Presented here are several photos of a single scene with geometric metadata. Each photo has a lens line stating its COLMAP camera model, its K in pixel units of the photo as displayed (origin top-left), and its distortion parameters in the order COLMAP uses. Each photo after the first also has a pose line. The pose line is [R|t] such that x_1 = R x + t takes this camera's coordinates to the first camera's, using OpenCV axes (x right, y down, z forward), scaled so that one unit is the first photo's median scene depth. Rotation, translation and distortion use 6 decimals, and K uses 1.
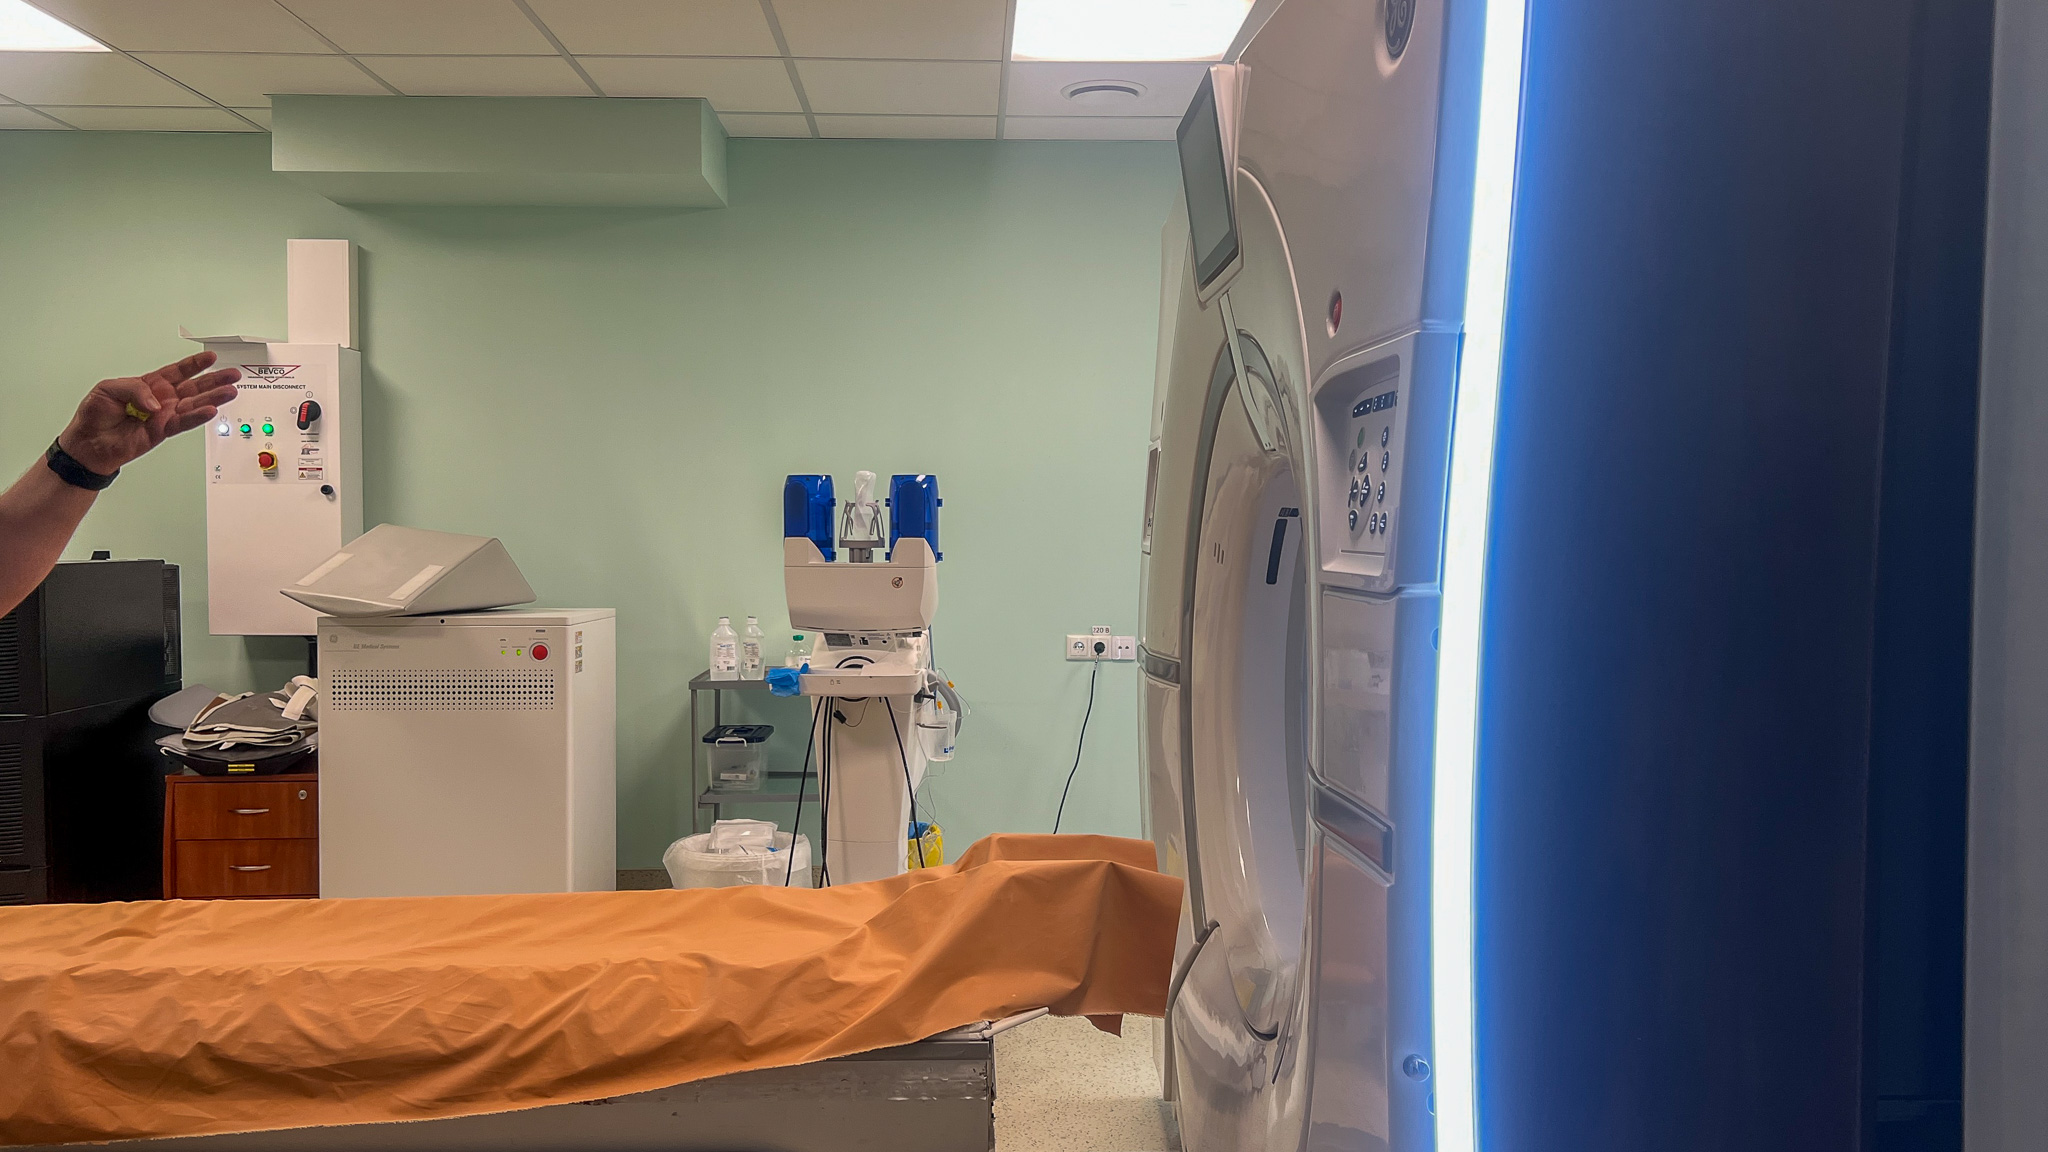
lens RADIAL K [[1573.4, 0, 968.1], [0, 1573.4, 546.5], [0, 0, 1]] dist [0.059734, -0.073144]
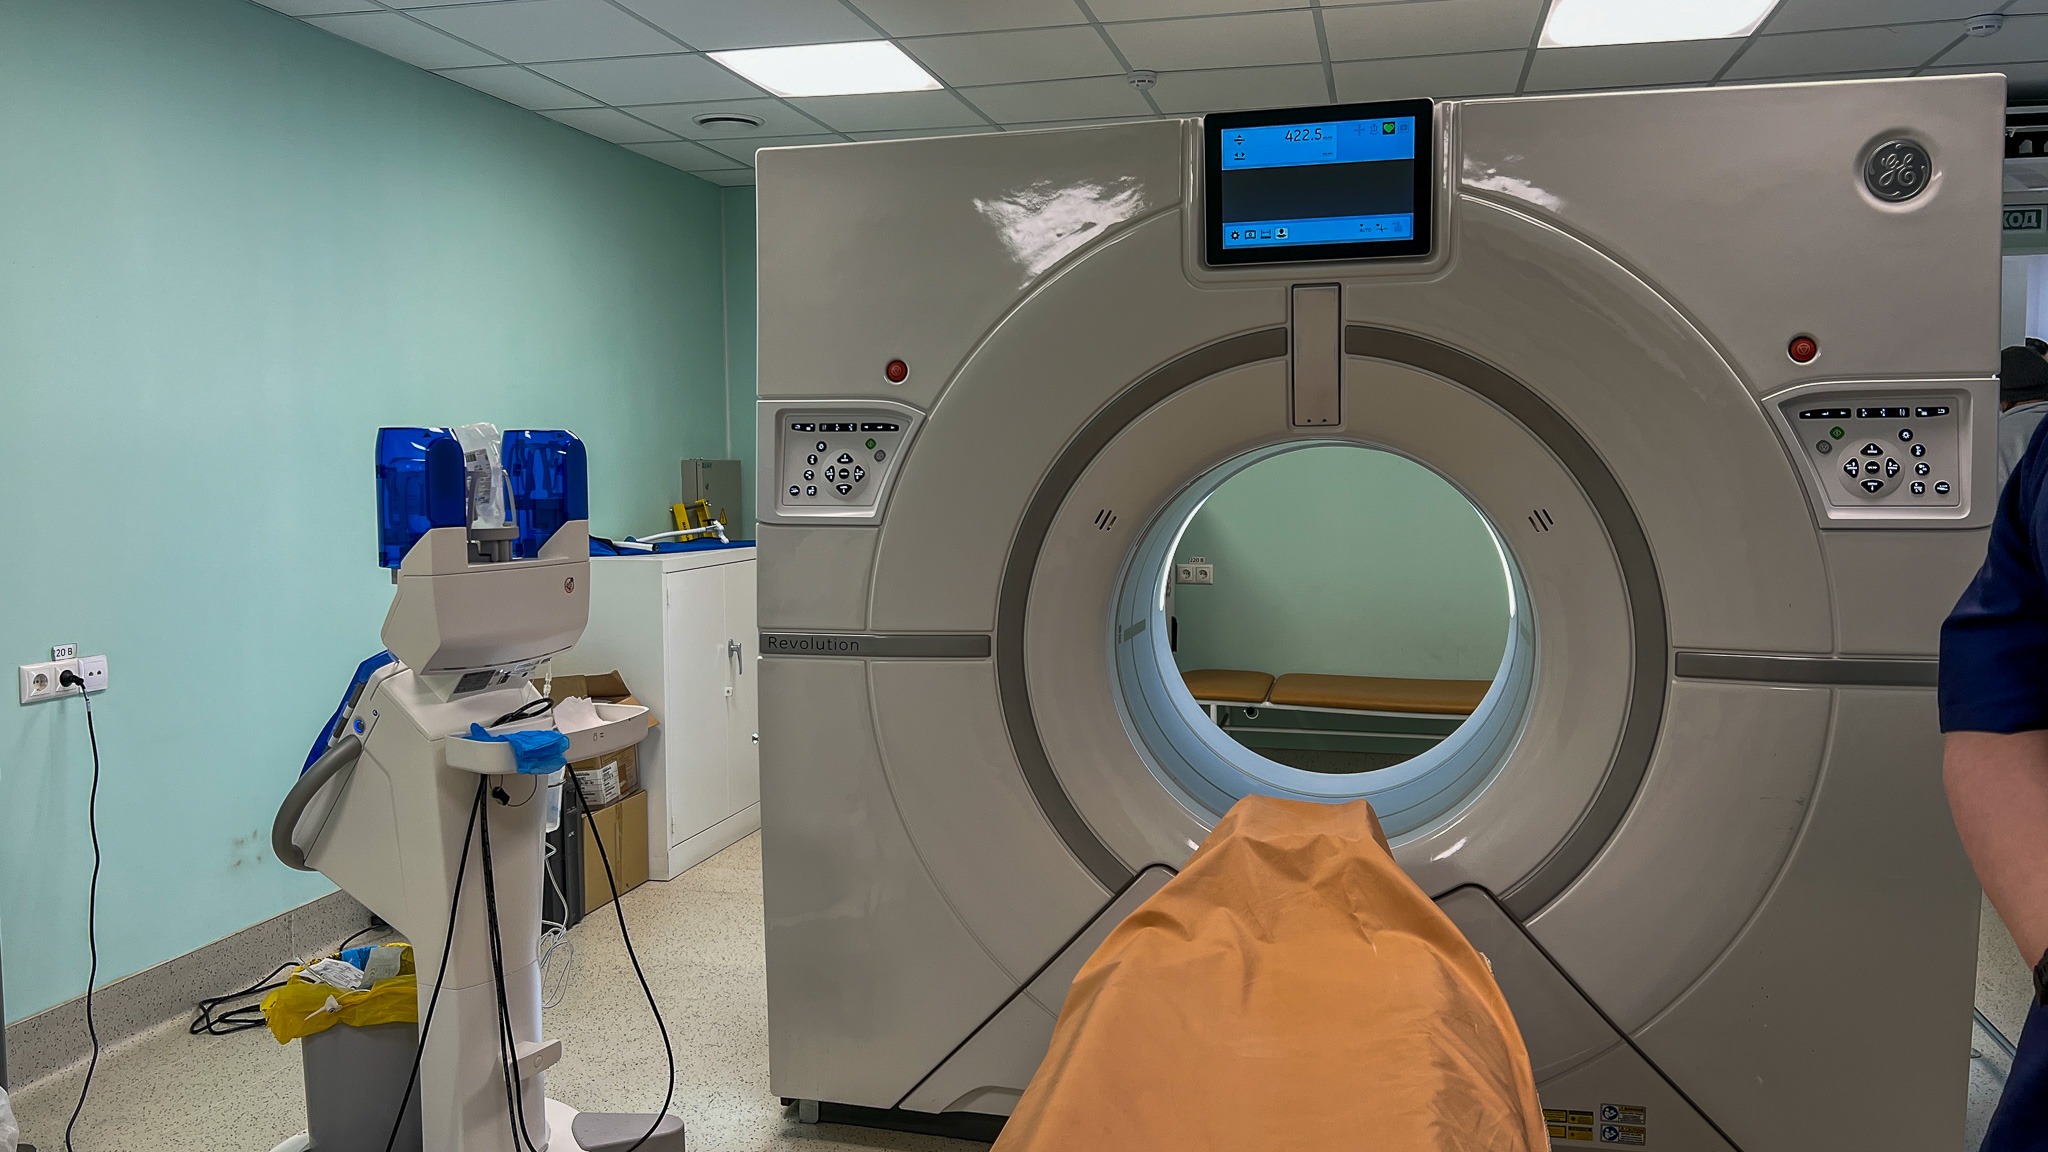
lens RADIAL K [[1573.4, 0, 1019.2], [0, 1573.4, 579.9], [0, 0, 1]] dist [0.059734, -0.073144]
pose [[0.272275, -0.079818, 0.958903, -0.485506], [0.023363, 0.996808, 0.076339, -0.021717], [-0.961936, 0.001617, 0.273271, 0.447254]]
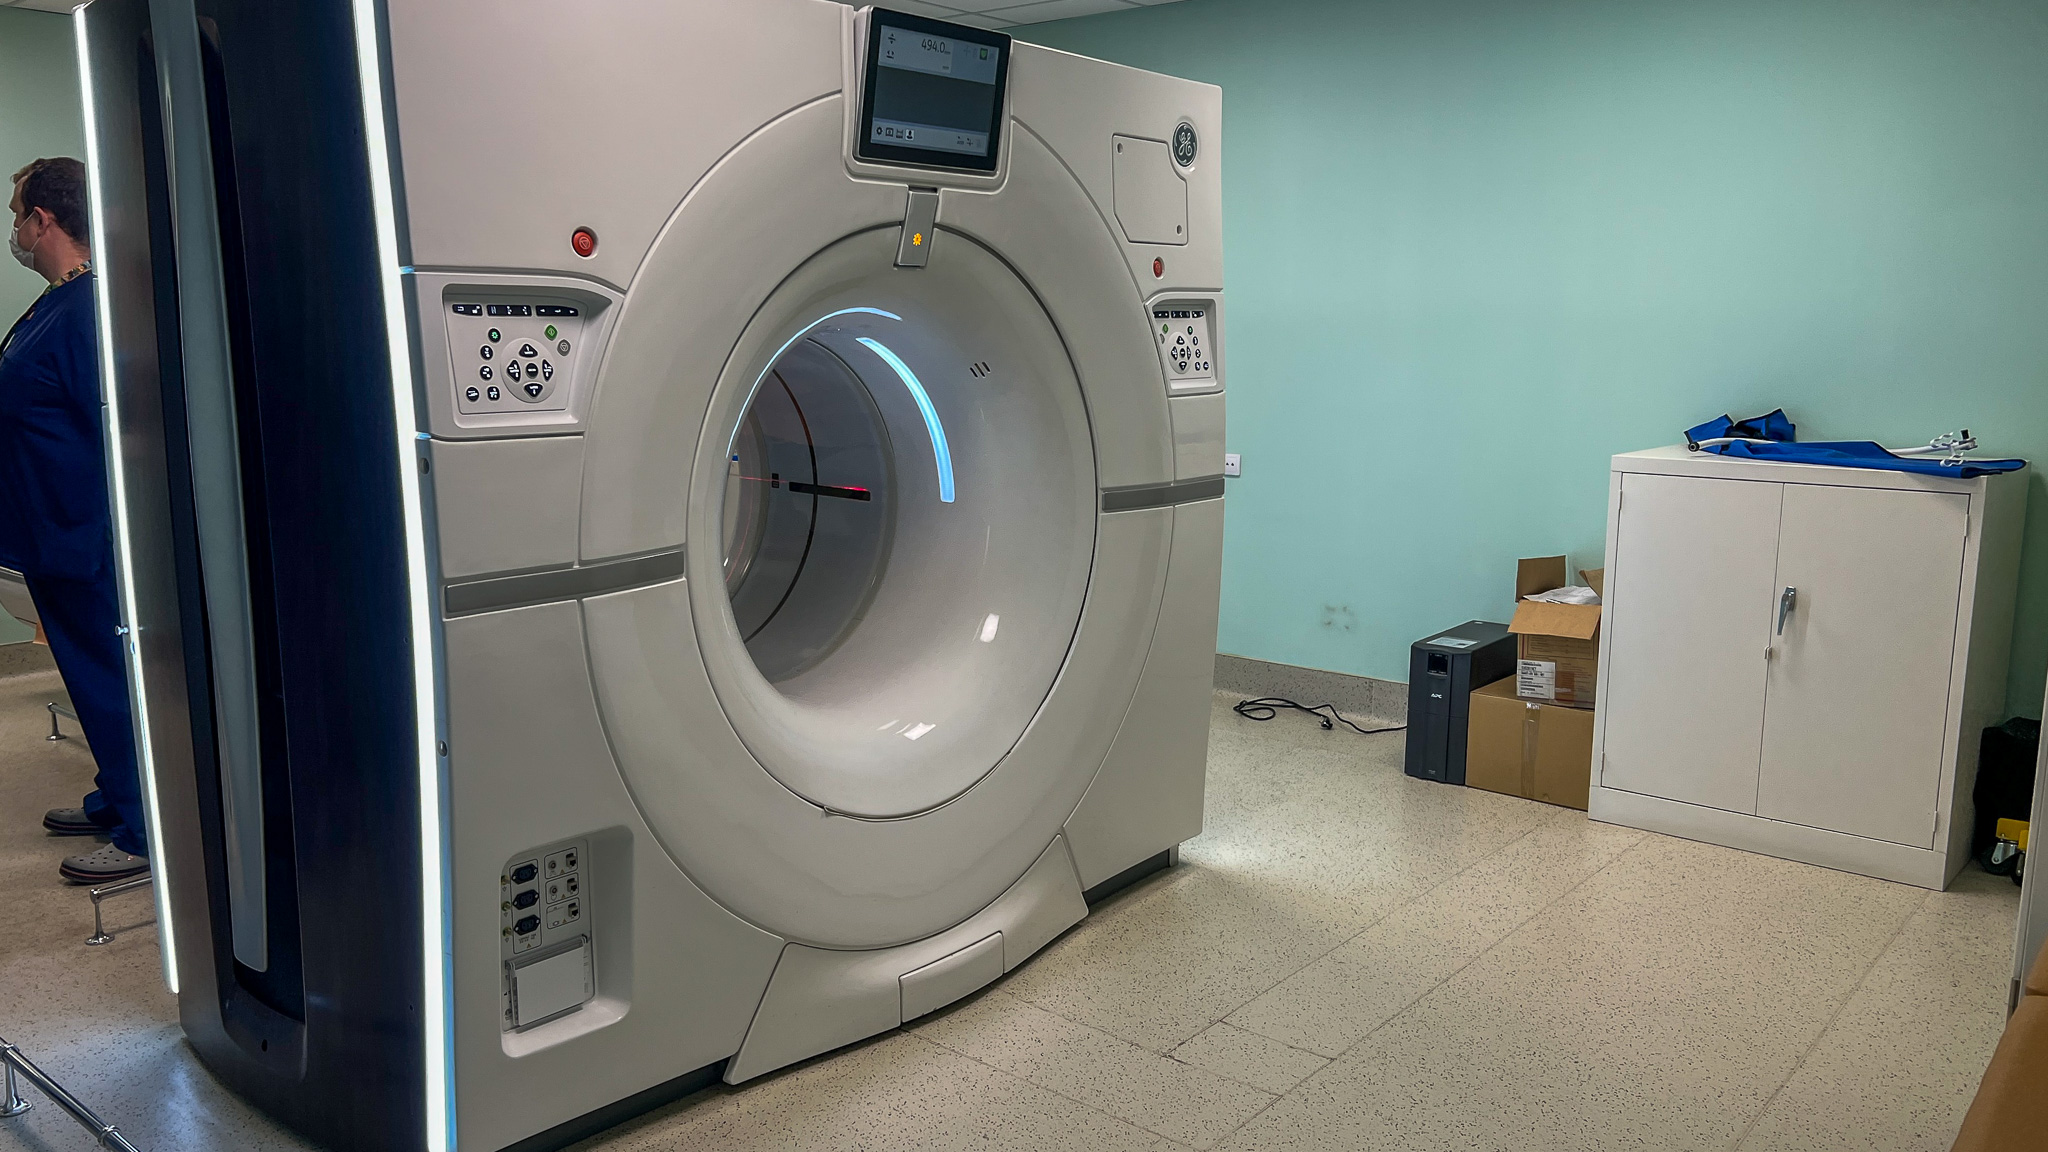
lens RADIAL K [[1573.4, 0, 1021.1], [0, 1573.4, 576.7], [0, 0, 1]] dist [0.059734, -0.073144]
pose [[-0.763747, -0.085063, 0.639887, -0.340018], [0.024600, 0.986724, 0.160531, -0.029411], [-0.645047, 0.138347, -0.751515, 0.964110]]
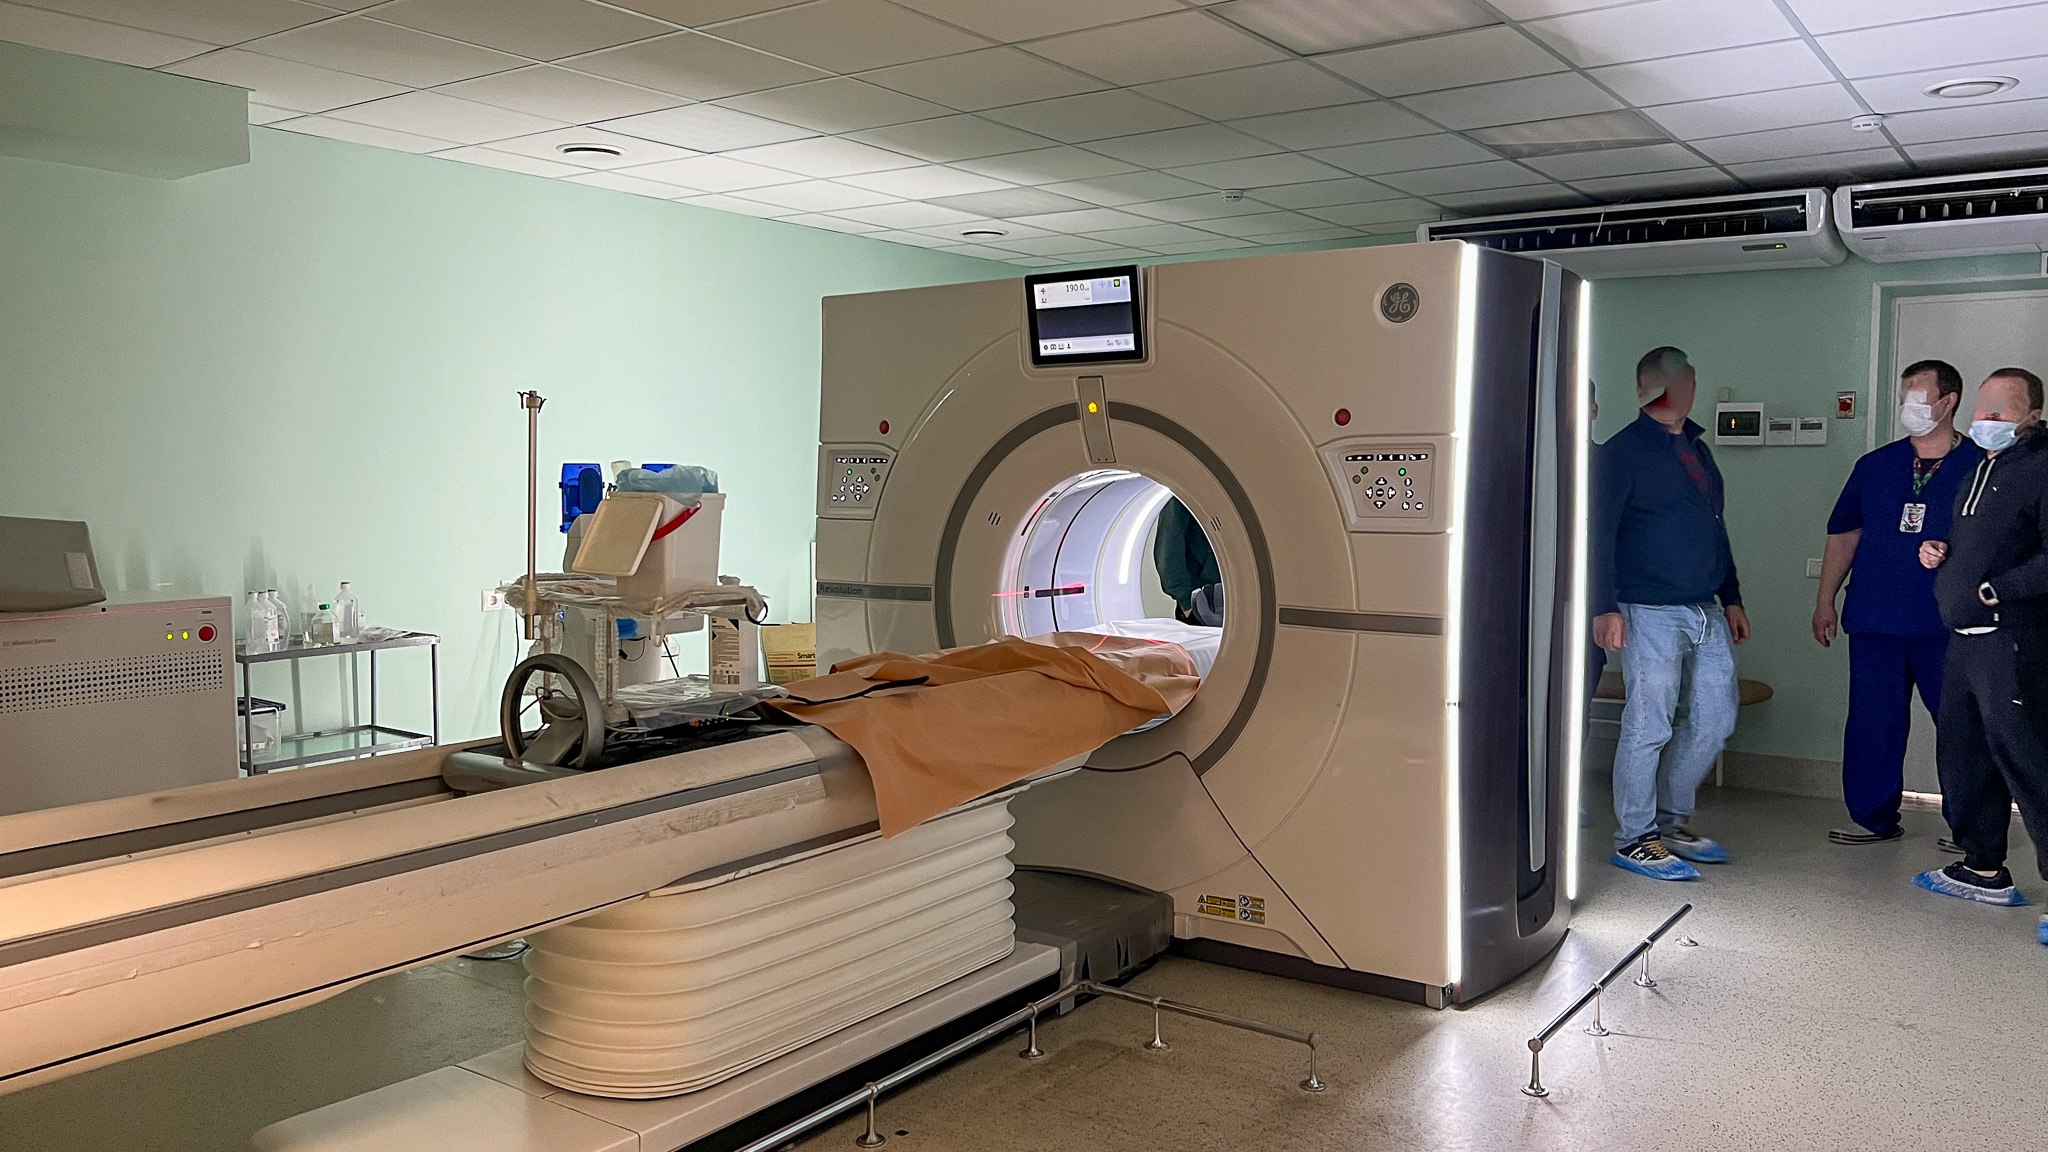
lens RADIAL K [[1573.4, 0, 994.1], [0, 1573.4, 562.7], [0, 0, 1]] dist [0.059734, -0.073144]
pose [[0.613300, -0.050870, 0.788210, -0.673353], [0.015704, 0.998512, 0.052223, -0.021739], [-0.789694, -0.019650, 0.613187, -0.028095]]
